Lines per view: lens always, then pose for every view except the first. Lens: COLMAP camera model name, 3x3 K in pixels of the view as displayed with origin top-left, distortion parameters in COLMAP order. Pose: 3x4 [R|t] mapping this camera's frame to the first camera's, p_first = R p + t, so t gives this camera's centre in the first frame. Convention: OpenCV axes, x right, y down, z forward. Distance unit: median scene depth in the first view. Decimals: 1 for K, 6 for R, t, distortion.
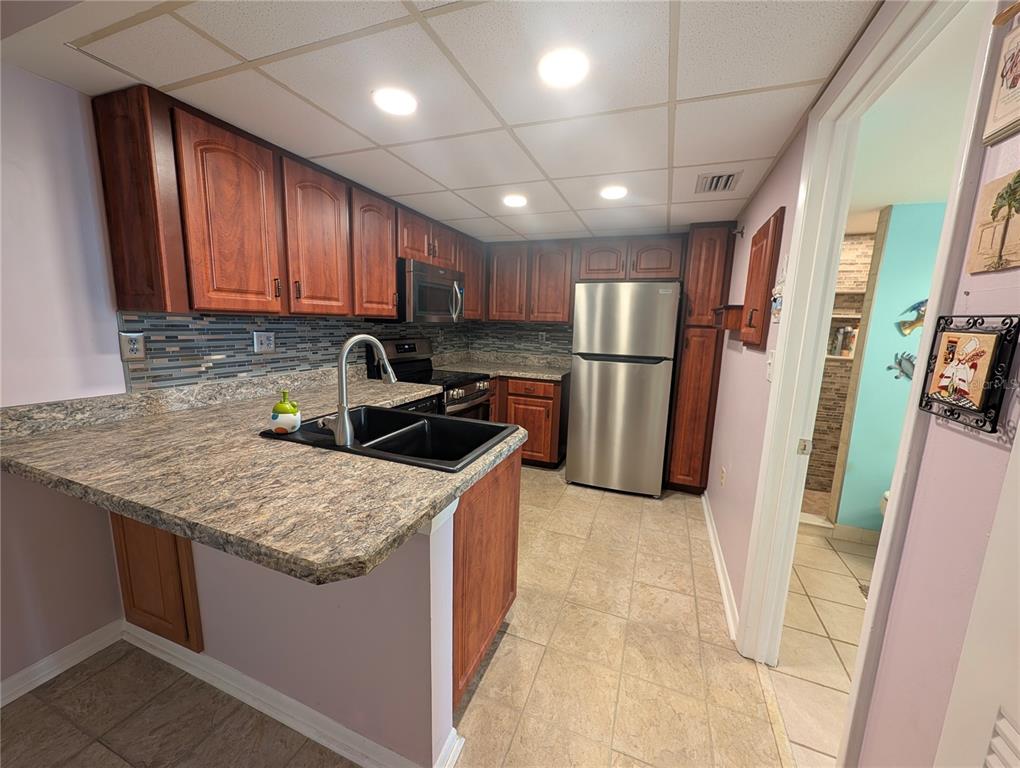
lens RADIAL K [[393.4, 0, 509.8], [0, 393.4, 383.1], [0, 0, 1]] dist [0.001960, 0.000277]
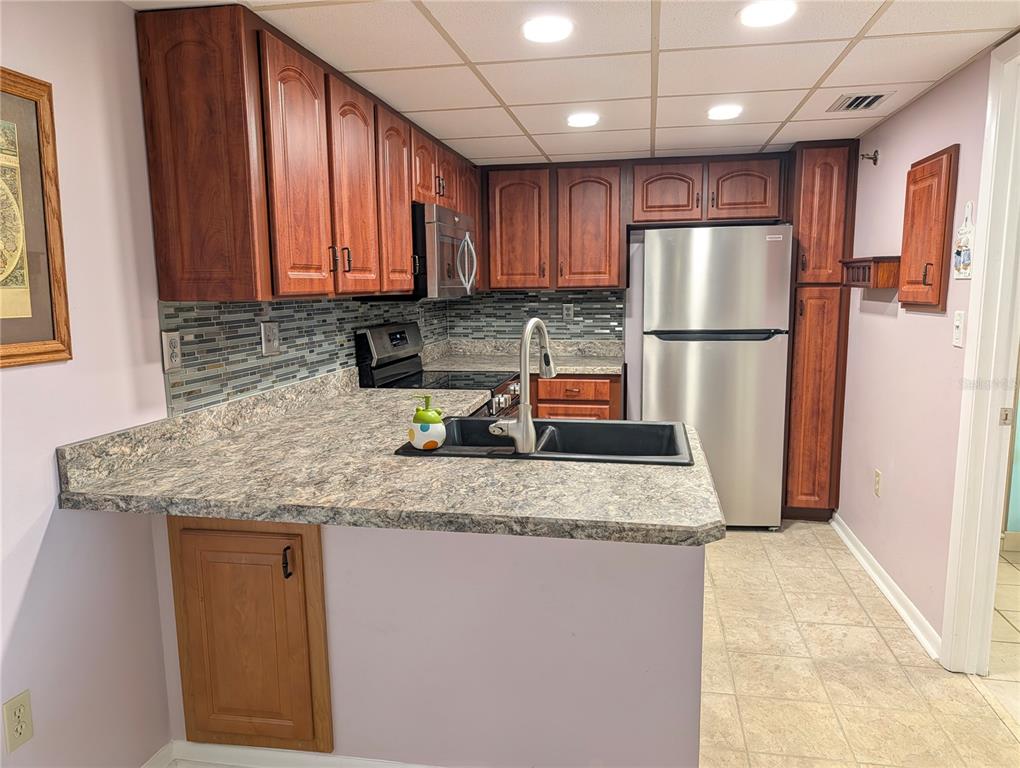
lens RADIAL K [[731.8, 0, 511.8], [0, 731.8, 396.5], [0, 0, 1]] dist [0.026651, -0.026358]
pose [[0.980793, -0.071634, 0.181419, -0.463453], [0.071876, 0.997400, 0.005251, 0.019157], [-0.181323, 0.007890, 0.983392, -0.313731]]
